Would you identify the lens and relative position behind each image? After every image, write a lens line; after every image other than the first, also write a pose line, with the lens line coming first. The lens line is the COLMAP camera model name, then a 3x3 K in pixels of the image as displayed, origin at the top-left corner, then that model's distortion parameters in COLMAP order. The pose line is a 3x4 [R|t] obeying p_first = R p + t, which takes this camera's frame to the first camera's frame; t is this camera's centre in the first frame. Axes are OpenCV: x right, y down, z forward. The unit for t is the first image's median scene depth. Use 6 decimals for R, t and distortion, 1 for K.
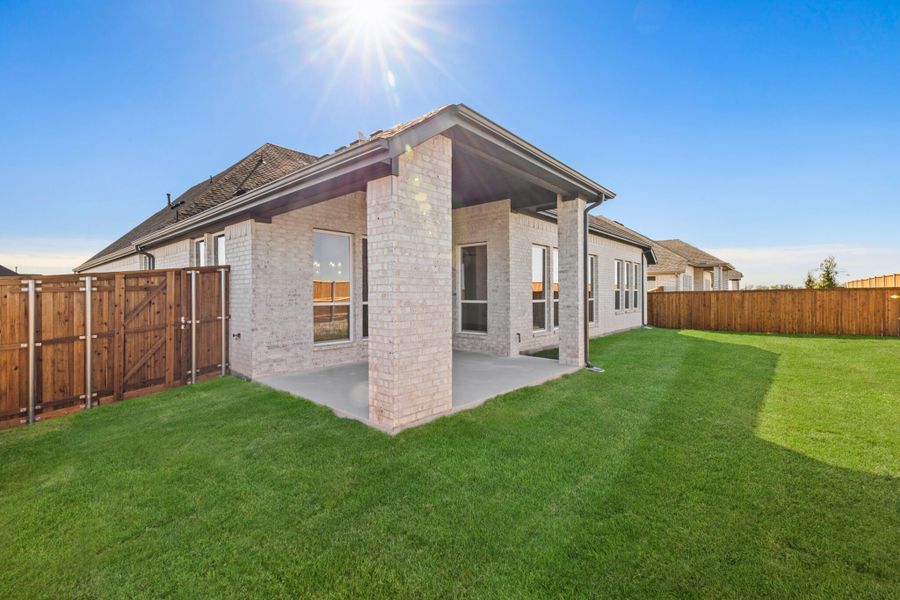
lens RADIAL K [[395.5, 0, 444.3], [0, 395.5, 297.8], [0, 0, 1]] dist [0.009227, -0.000007]
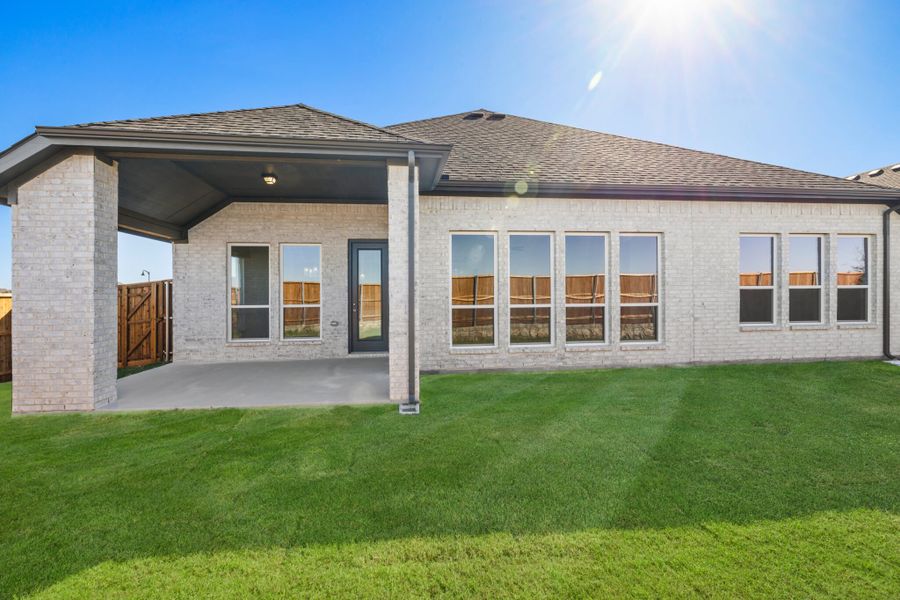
lens RADIAL K [[395.5, 0, 446.2], [0, 395.5, 295.9], [0, 0, 1]] dist [0.009227, -0.000007]
pose [[0.741670, -0.000542, -0.670765, 1.074268], [0.000666, 1.000000, -0.000072, -0.017784], [0.670765, -0.000393, 0.741670, 0.627382]]
